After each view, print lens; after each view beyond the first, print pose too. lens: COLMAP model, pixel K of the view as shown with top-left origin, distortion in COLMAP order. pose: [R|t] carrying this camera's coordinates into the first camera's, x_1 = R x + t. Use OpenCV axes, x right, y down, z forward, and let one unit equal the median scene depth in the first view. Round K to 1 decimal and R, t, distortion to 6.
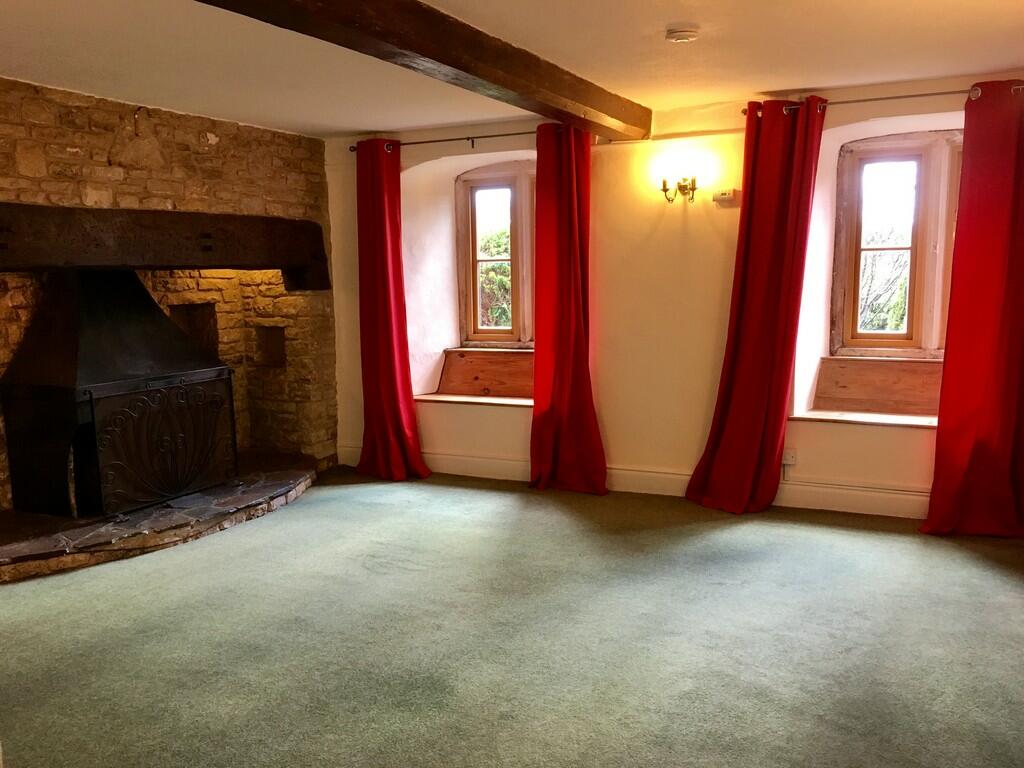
lens RADIAL K [[872.1, 0, 514.6], [0, 872.1, 389.9], [0, 0, 1]] dist [0.096352, -0.153499]
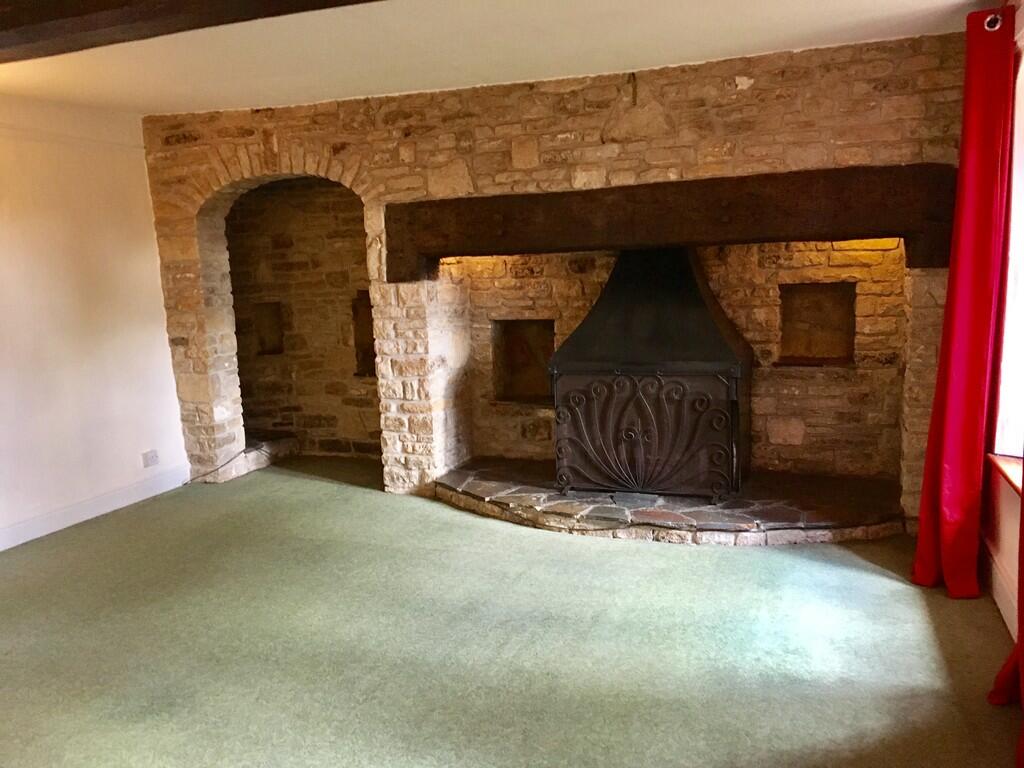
lens RADIAL K [[872.1, 0, 514.6], [0, 872.1, 389.9], [0, 0, 1]] dist [0.096352, -0.153499]
pose [[0.106803, 0.158576, -0.981553, 0.510501], [-0.100853, 0.983836, 0.147971, -0.112276], [0.989152, 0.083189, 0.121069, 0.765498]]
